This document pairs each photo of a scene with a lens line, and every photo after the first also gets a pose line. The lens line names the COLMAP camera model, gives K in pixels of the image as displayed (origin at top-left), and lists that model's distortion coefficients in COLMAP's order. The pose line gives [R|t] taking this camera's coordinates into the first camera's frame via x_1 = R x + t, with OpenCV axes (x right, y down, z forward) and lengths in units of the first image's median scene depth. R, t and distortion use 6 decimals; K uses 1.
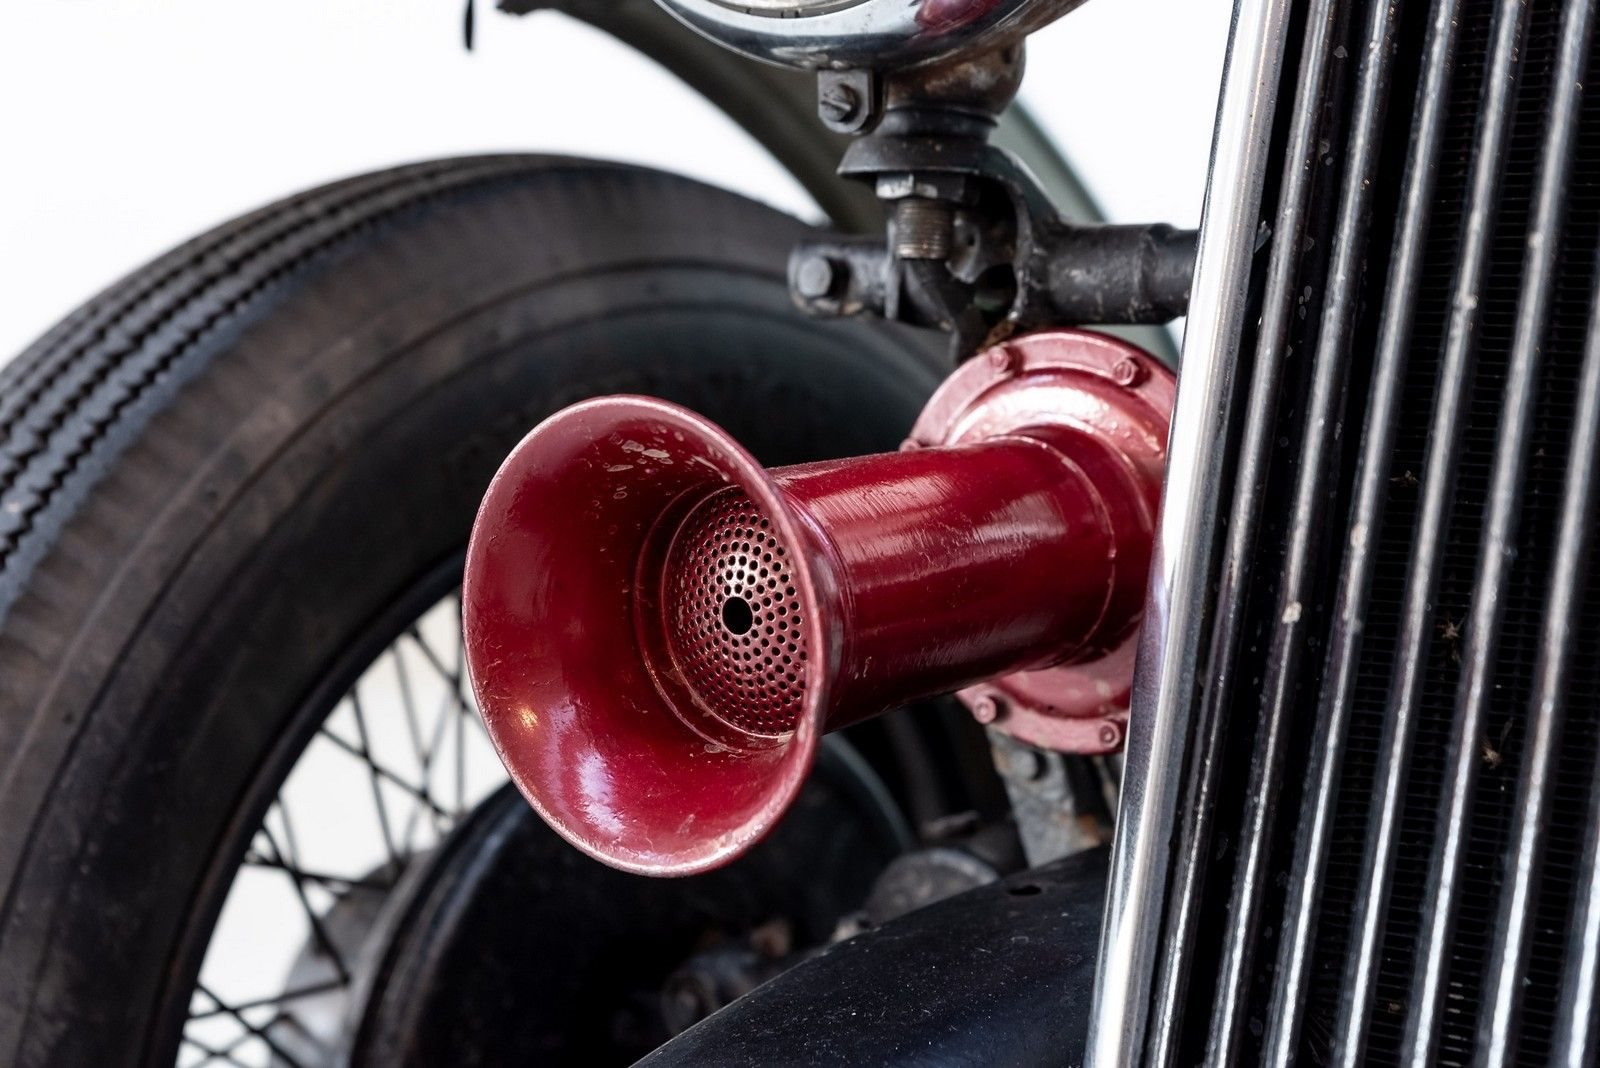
lens RADIAL K [[2953.8, 0, 800.0], [0, 2953.8, 577.9], [0, 0, 1]] dist [0.069208, 0.249367]
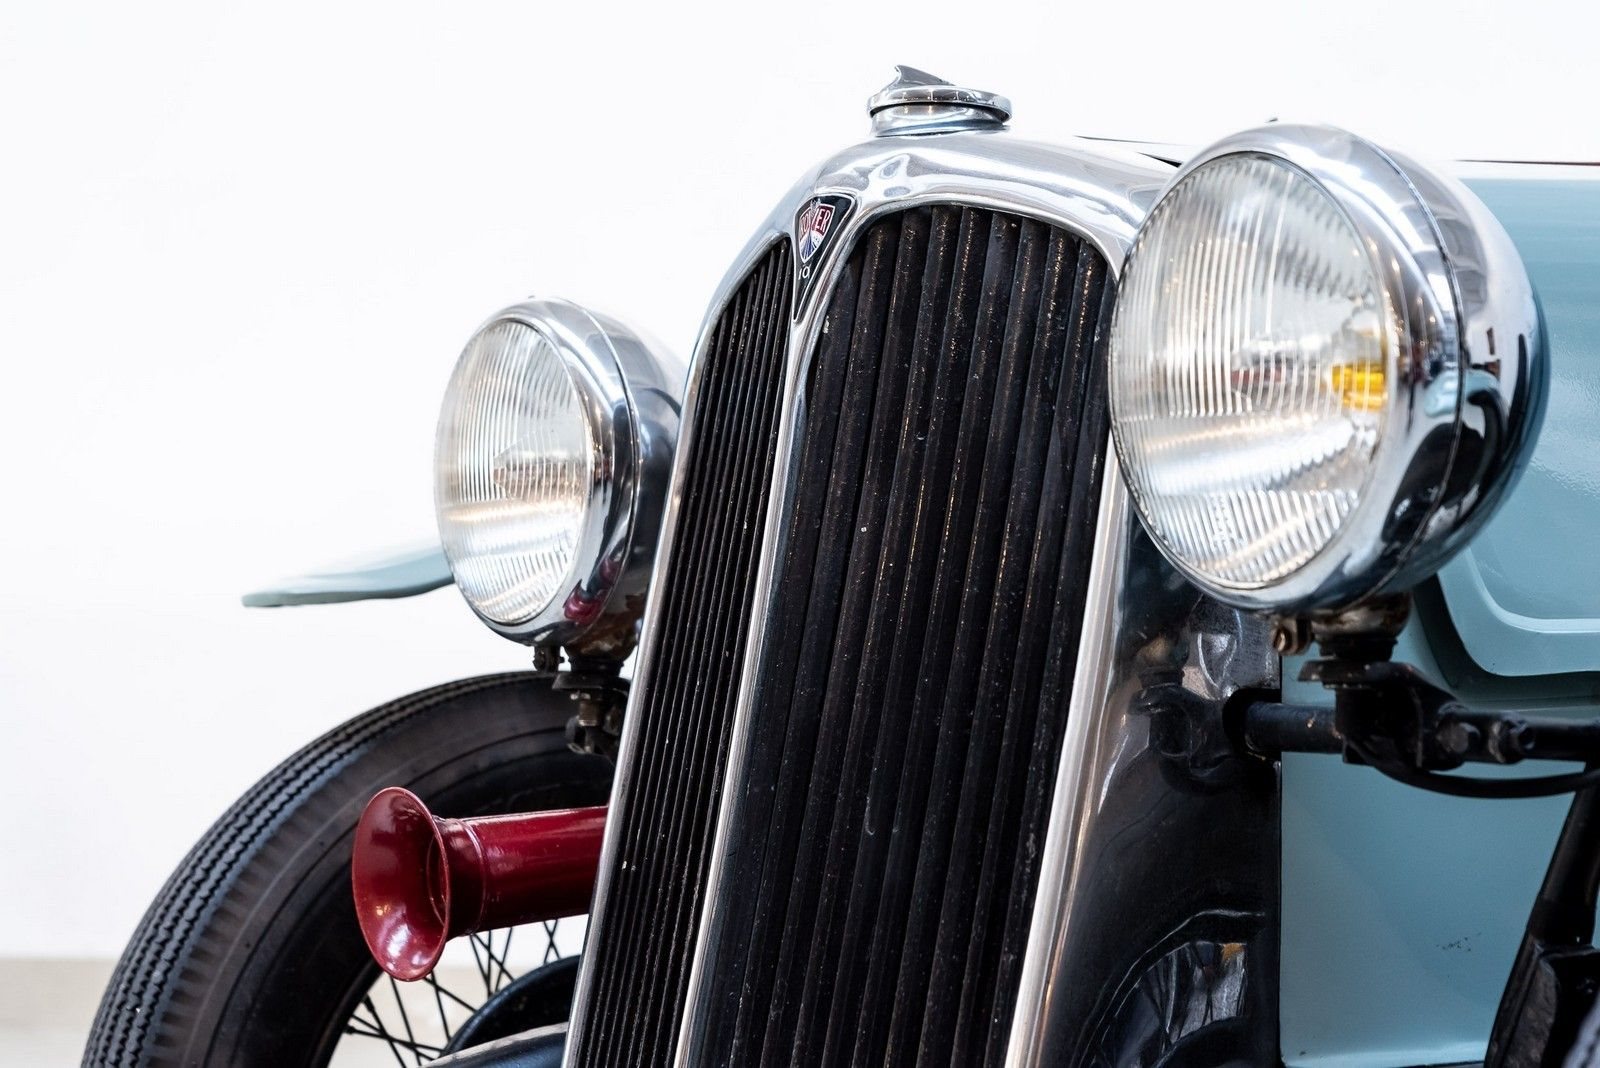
lens RADIAL K [[2991.1, 0, 800.0], [0, 2991.1, 534.0], [0, 0, 1]] dist [0.003352, 0.083606]
pose [[0.972978, -0.047248, -0.226010, 0.645338], [0.010652, 0.986983, -0.160473, 0.102817], [0.230650, 0.153729, 0.960816, -1.049304]]
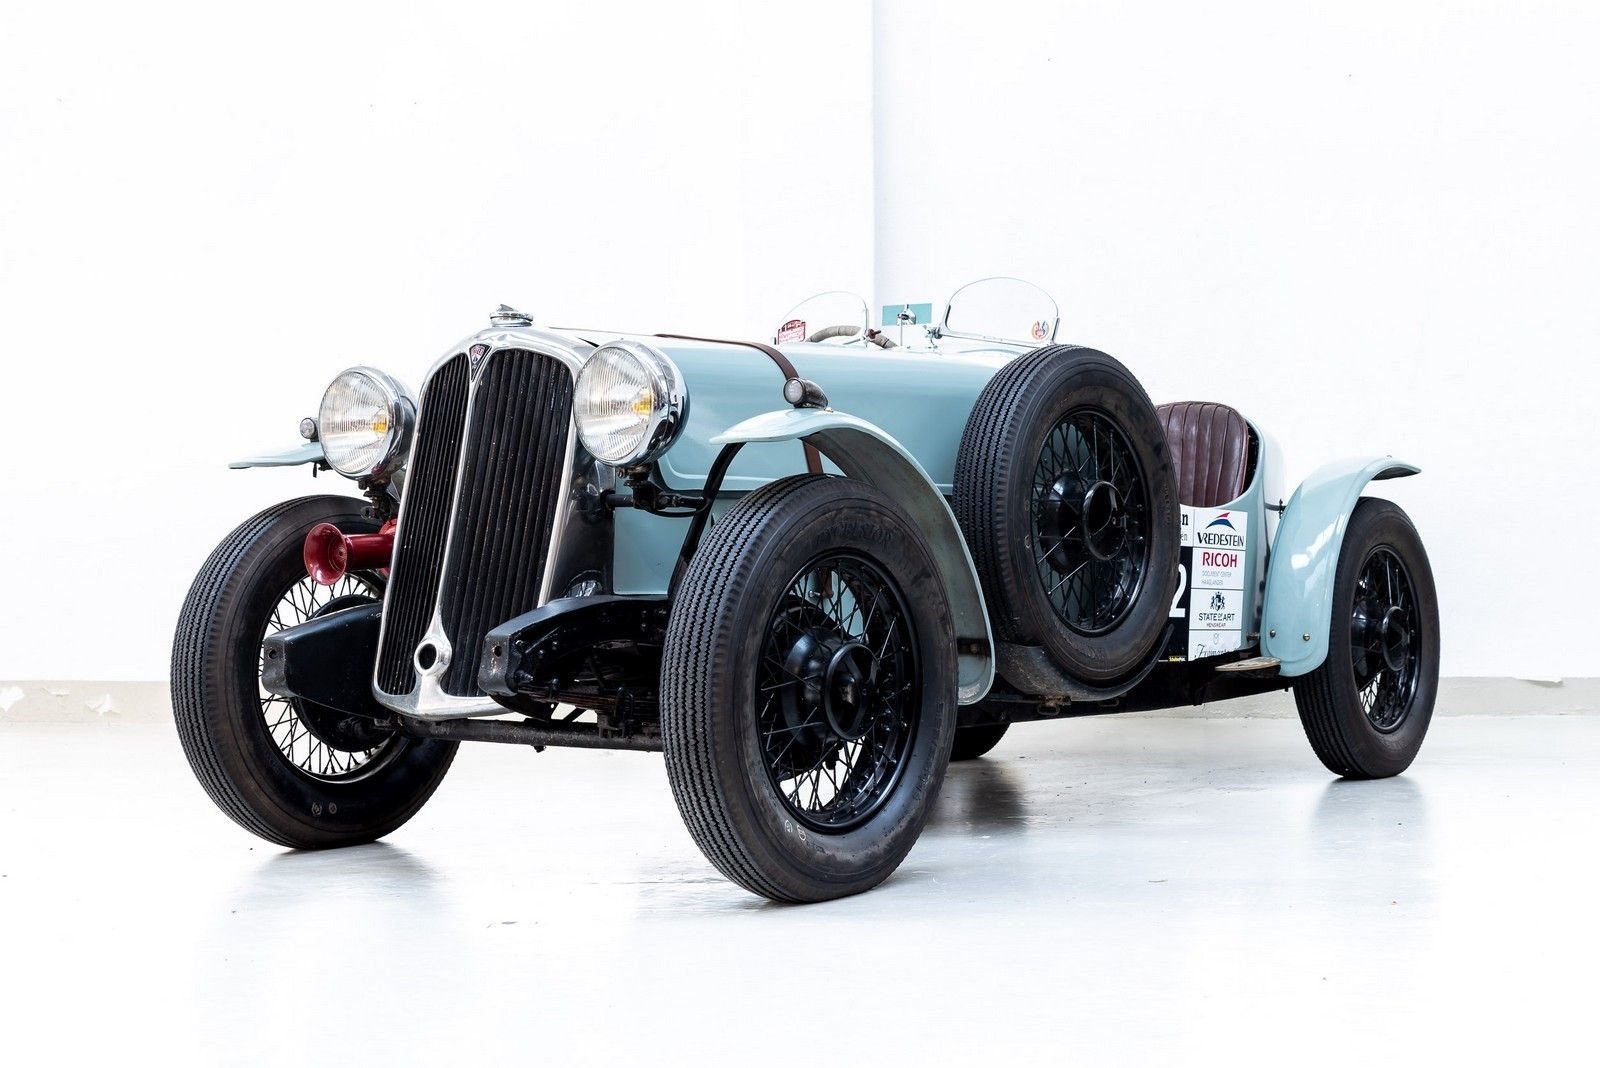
lens RADIAL K [[2135.9, 0, 800.0], [0, 2135.9, 534.0], [0, 0, 1]] dist [-0.005994, -0.008739]
pose [[0.996818, -0.021841, 0.076663, 0.569155], [0.031758, 0.990923, -0.130622, 0.556643], [-0.073114, 0.132641, 0.988464, -3.495965]]
